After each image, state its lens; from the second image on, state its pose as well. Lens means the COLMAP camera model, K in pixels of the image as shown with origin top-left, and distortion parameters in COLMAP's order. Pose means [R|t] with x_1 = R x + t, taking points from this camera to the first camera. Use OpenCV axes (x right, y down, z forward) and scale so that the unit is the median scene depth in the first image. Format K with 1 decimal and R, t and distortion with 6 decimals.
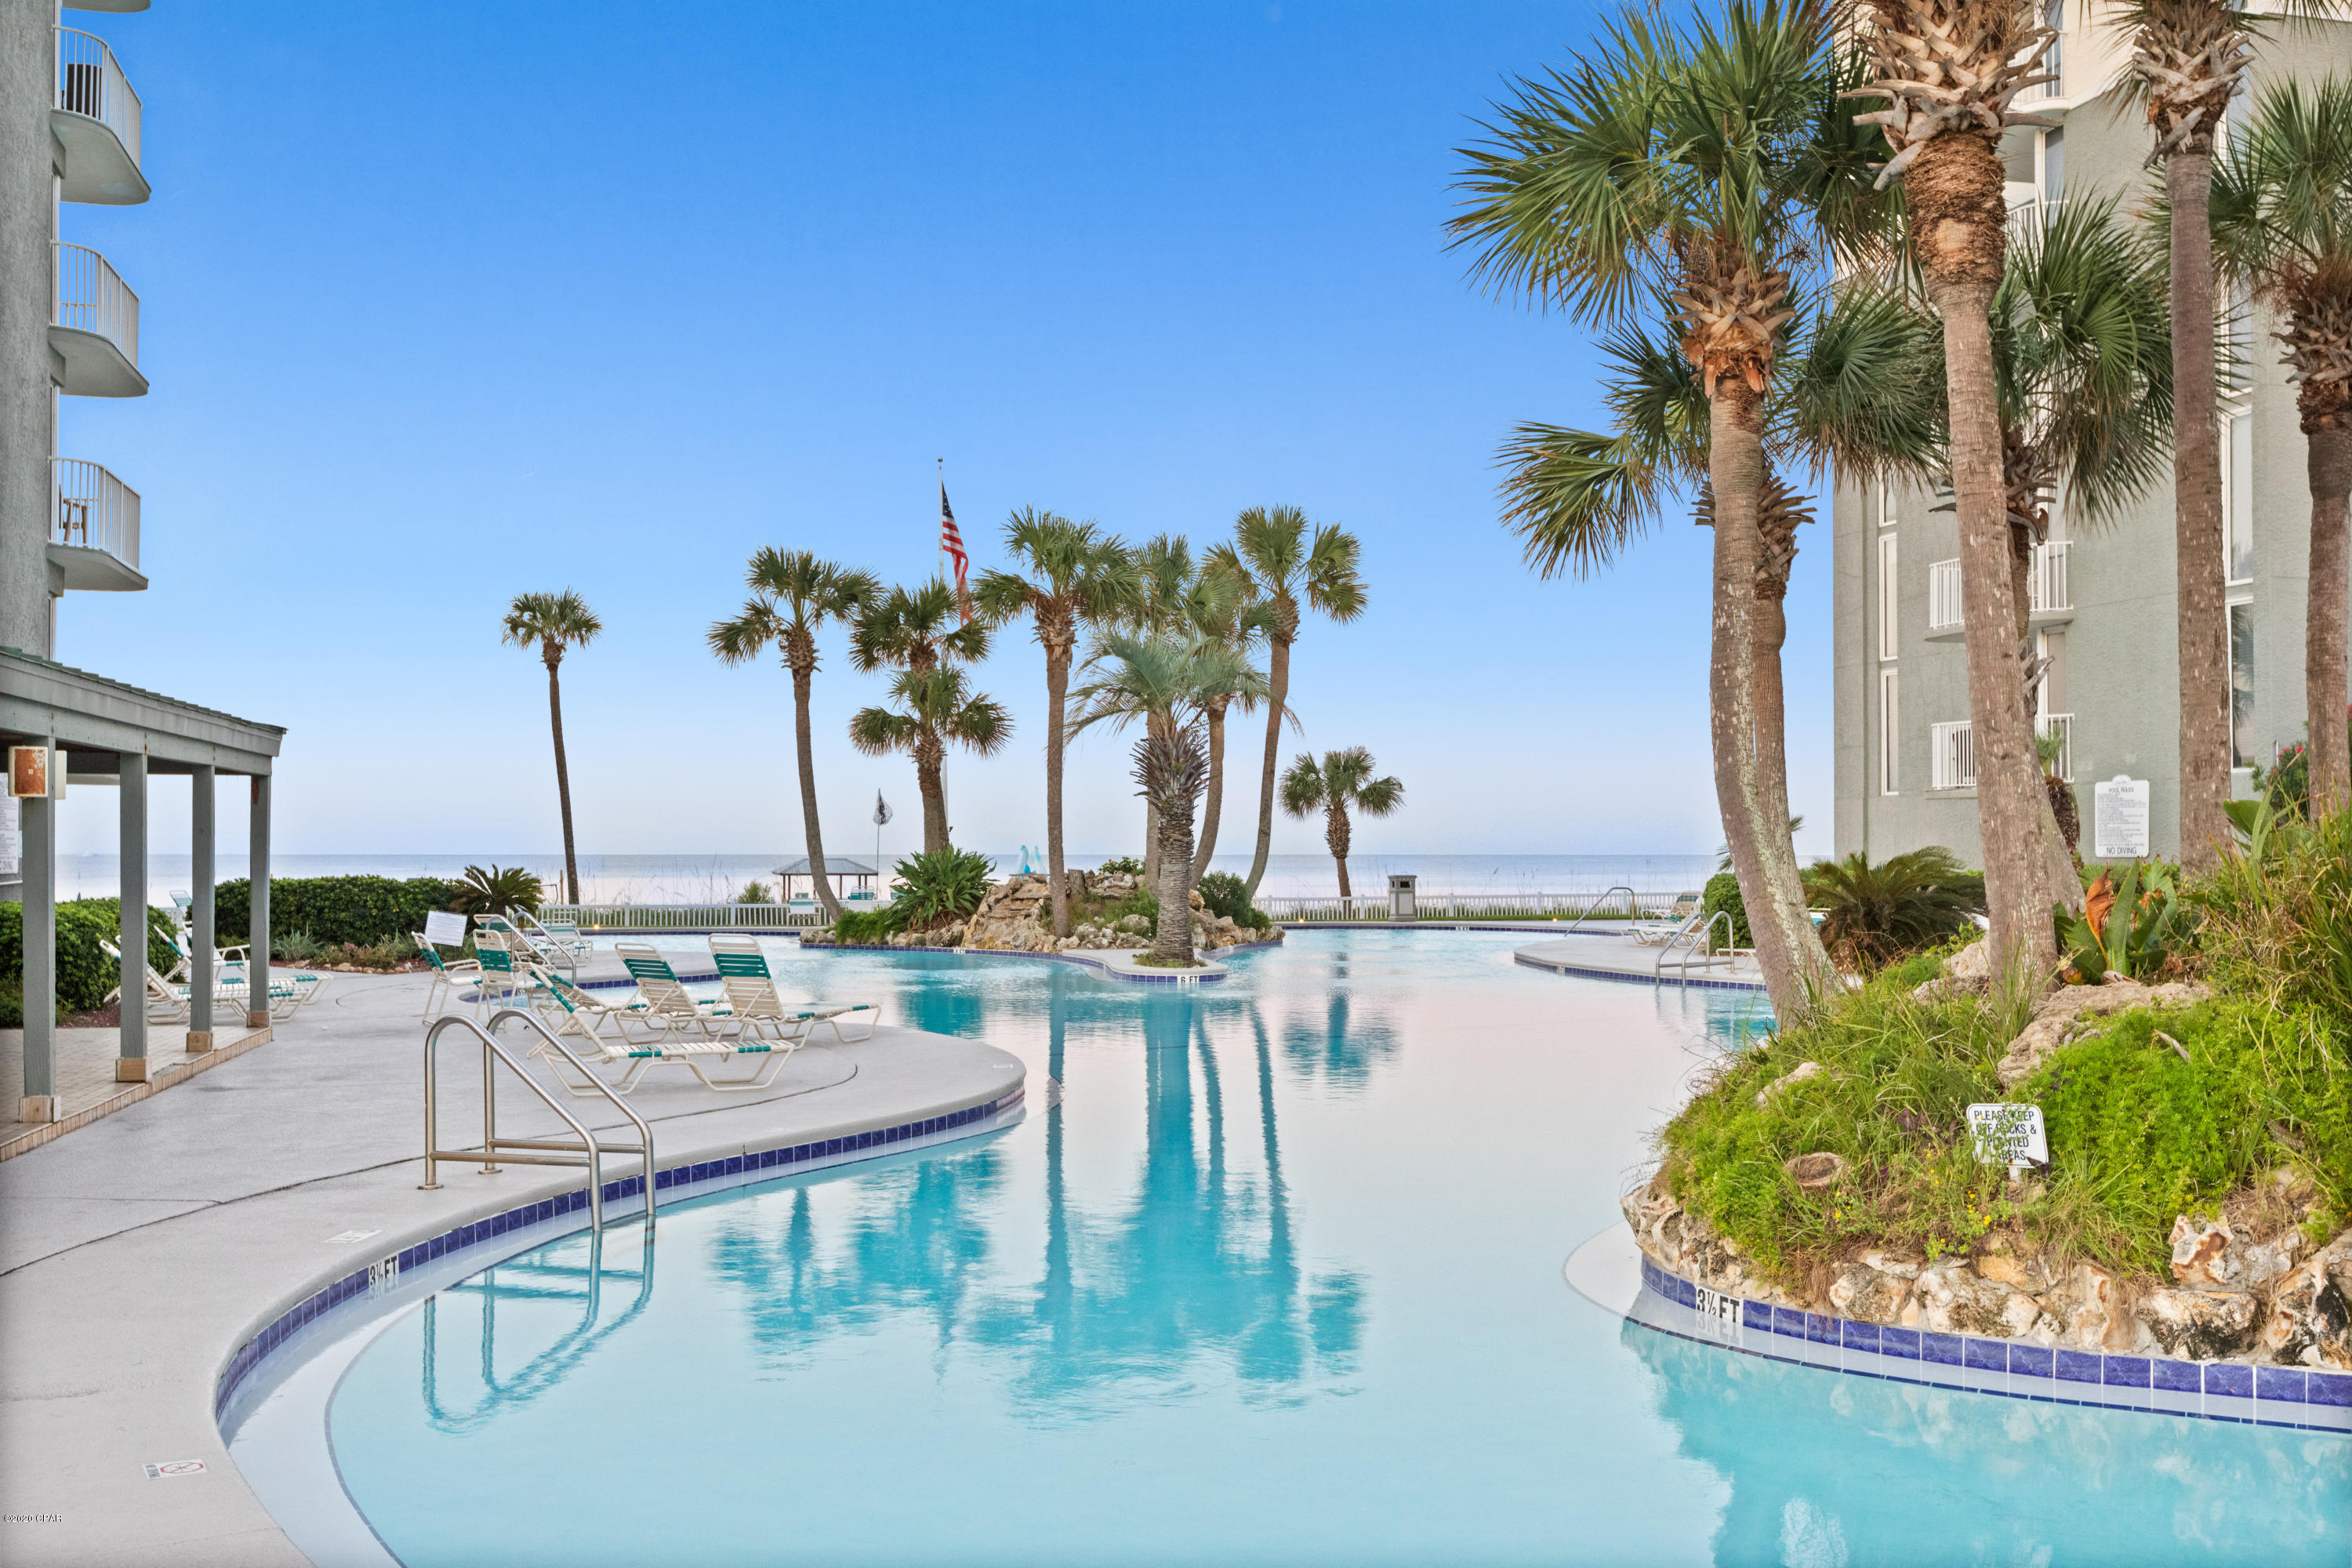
lens RADIAL K [[2369.5, 0, 1176.0], [0, 2369.5, 784.0], [0, 0, 1]] dist [-0.017625, -0.010492]
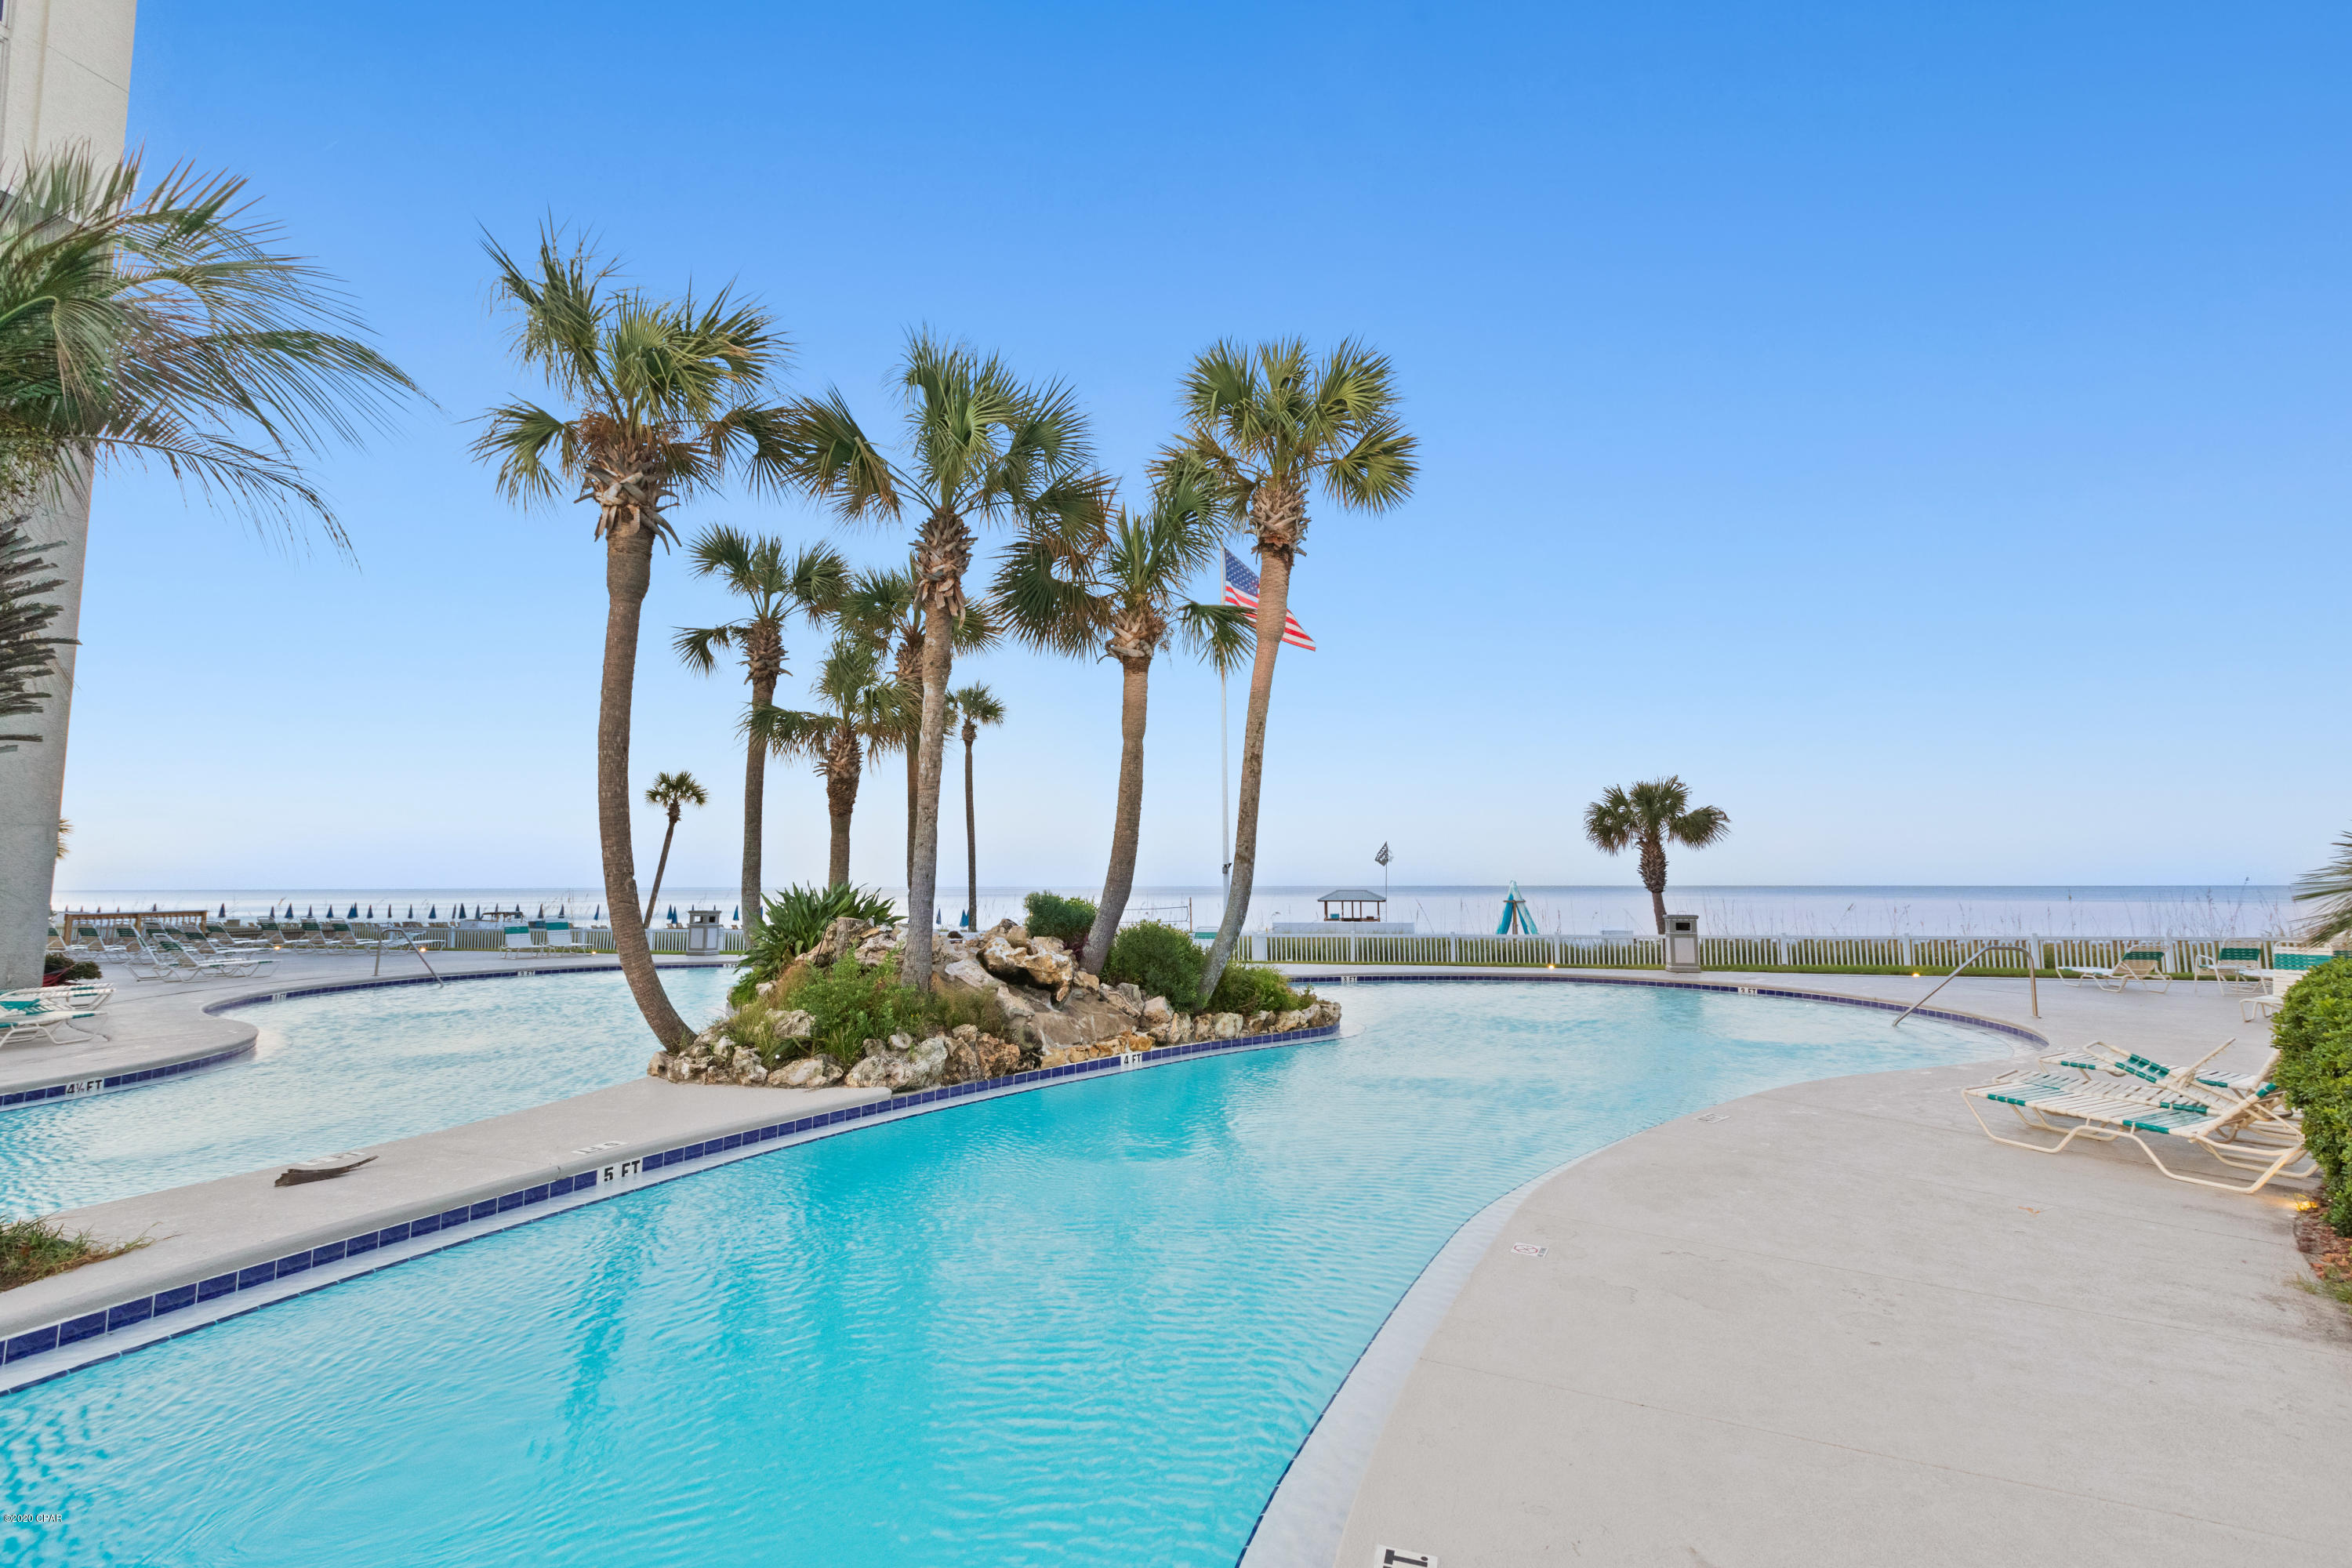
lens RADIAL K [[983.1, 0, 1176.0], [0, 983.1, 784.0], [0, 0, 1]] dist [0.001432, 0.000027]
pose [[0.860219, -0.048908, -0.507574, 0.163370], [0.013356, 0.997209, -0.073453, 0.021378], [0.509750, 0.056406, 0.858471, 0.825898]]
